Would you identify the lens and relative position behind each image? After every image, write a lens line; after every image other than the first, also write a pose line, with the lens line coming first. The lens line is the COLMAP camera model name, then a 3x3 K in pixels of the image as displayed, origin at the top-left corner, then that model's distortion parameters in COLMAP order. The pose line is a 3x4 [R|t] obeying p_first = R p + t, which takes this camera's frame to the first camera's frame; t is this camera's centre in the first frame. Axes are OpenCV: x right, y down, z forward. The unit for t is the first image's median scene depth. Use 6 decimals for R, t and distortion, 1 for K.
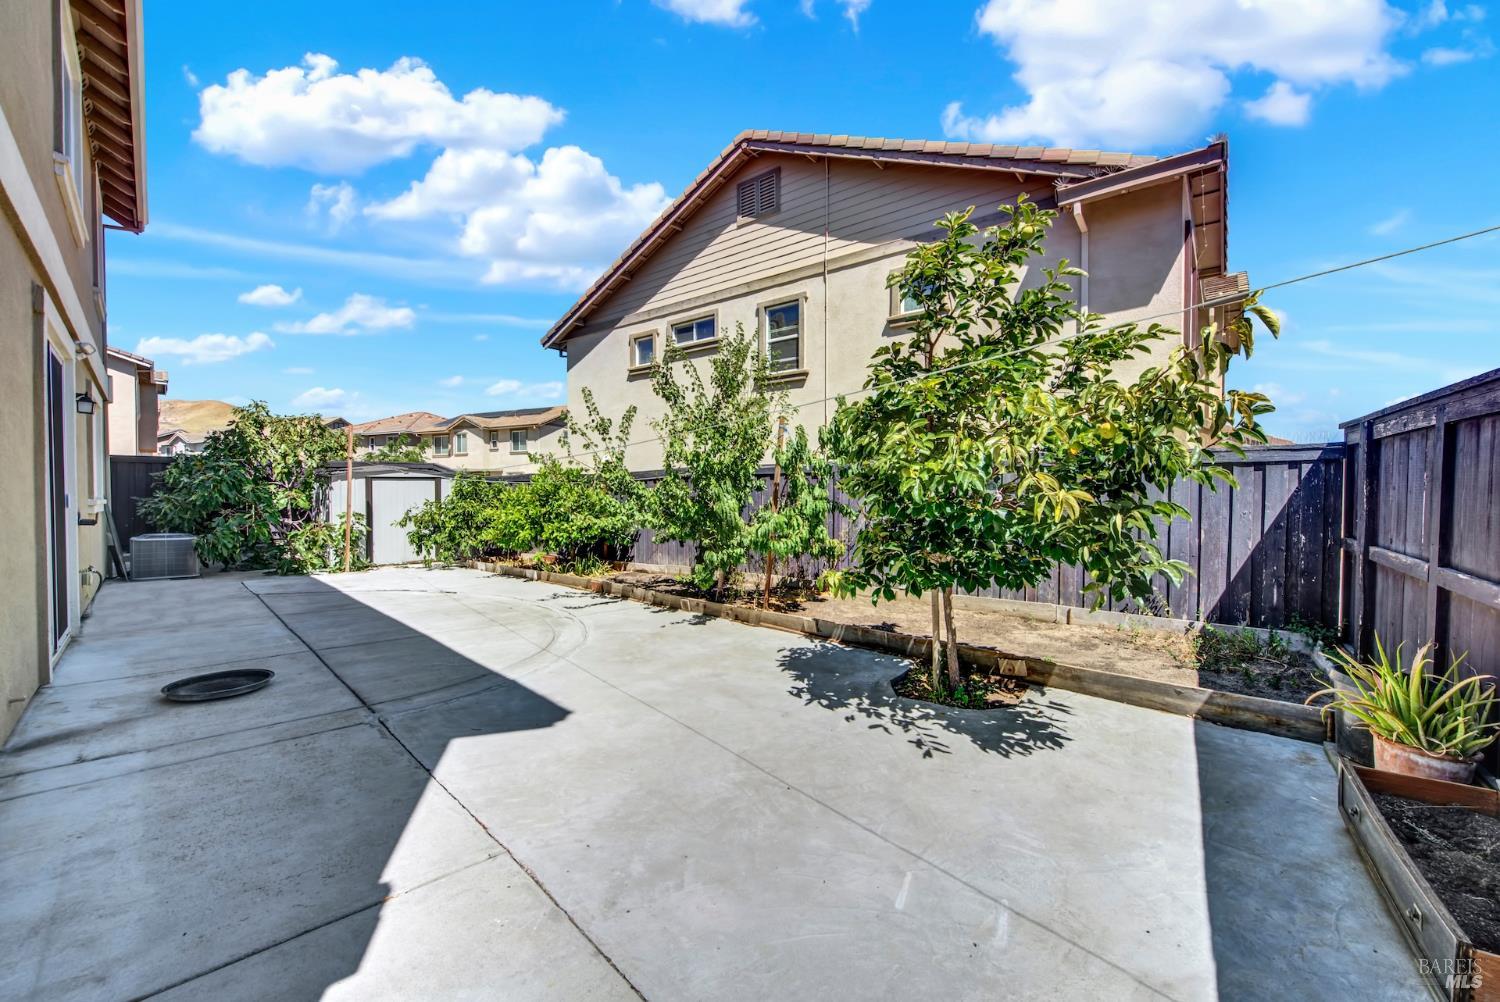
lens RADIAL K [[613.1, 0, 752.9], [0, 613.1, 504.1], [0, 0, 1]] dist [0.006022, 0.000116]
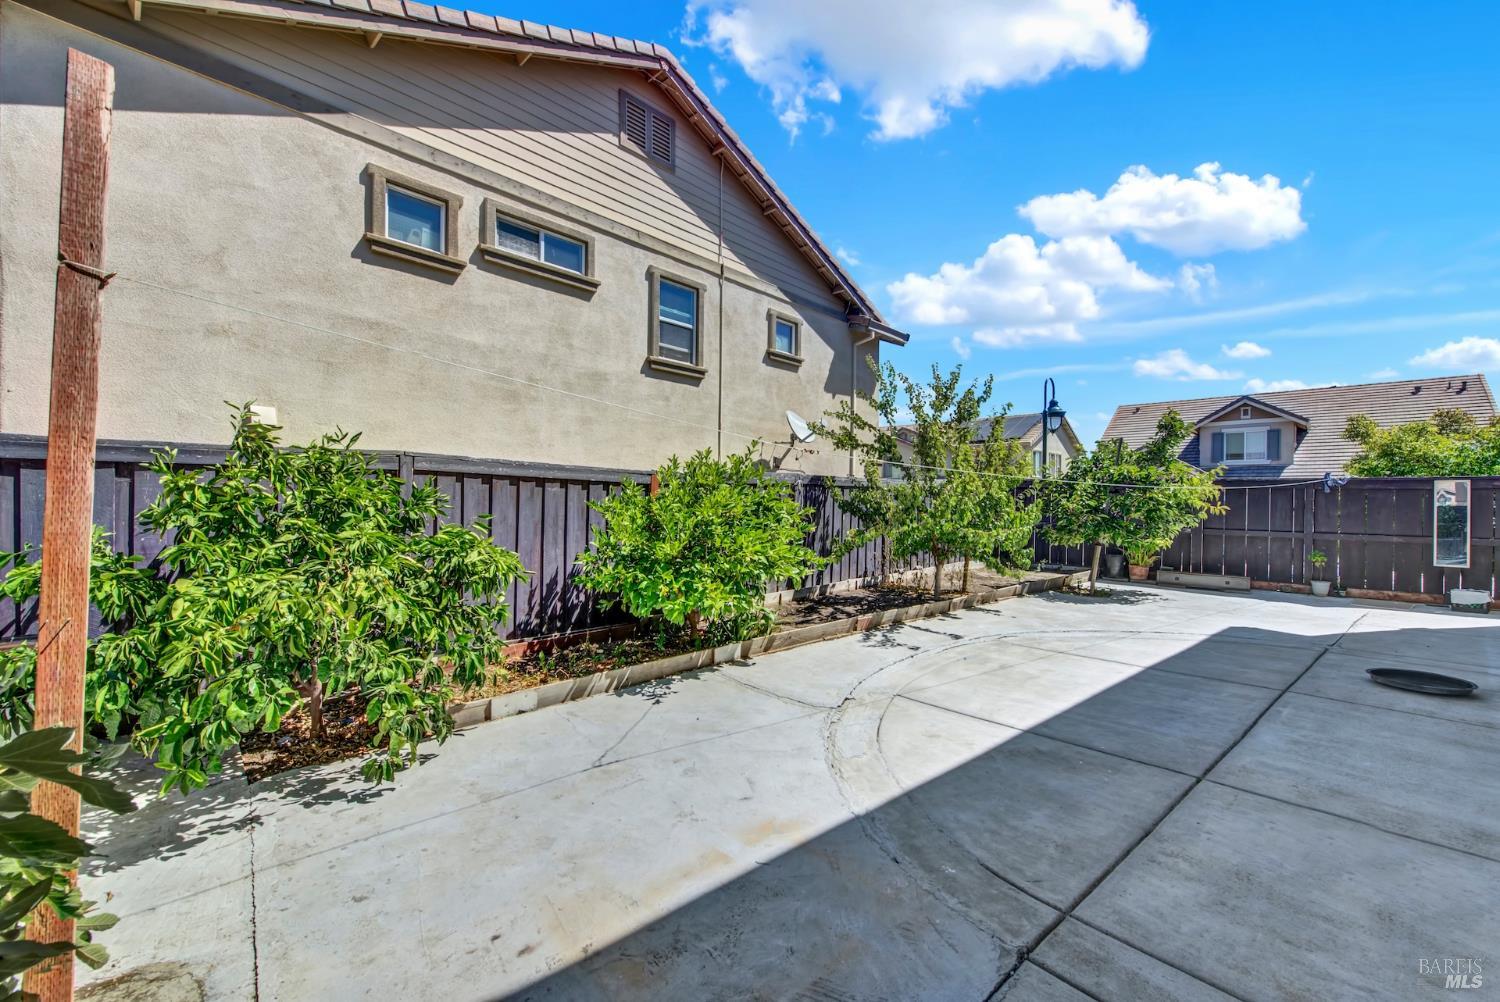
lens RADIAL K [[613.1, 0, 752.9], [0, 613.1, 504.1], [0, 0, 1]] dist [0.006022, 0.000116]
pose [[0.080901, 0.014622, 0.996615, -0.761931], [0.015529, 0.999753, -0.015928, -0.000754], [-0.996601, 0.016766, 0.080654, 0.798187]]
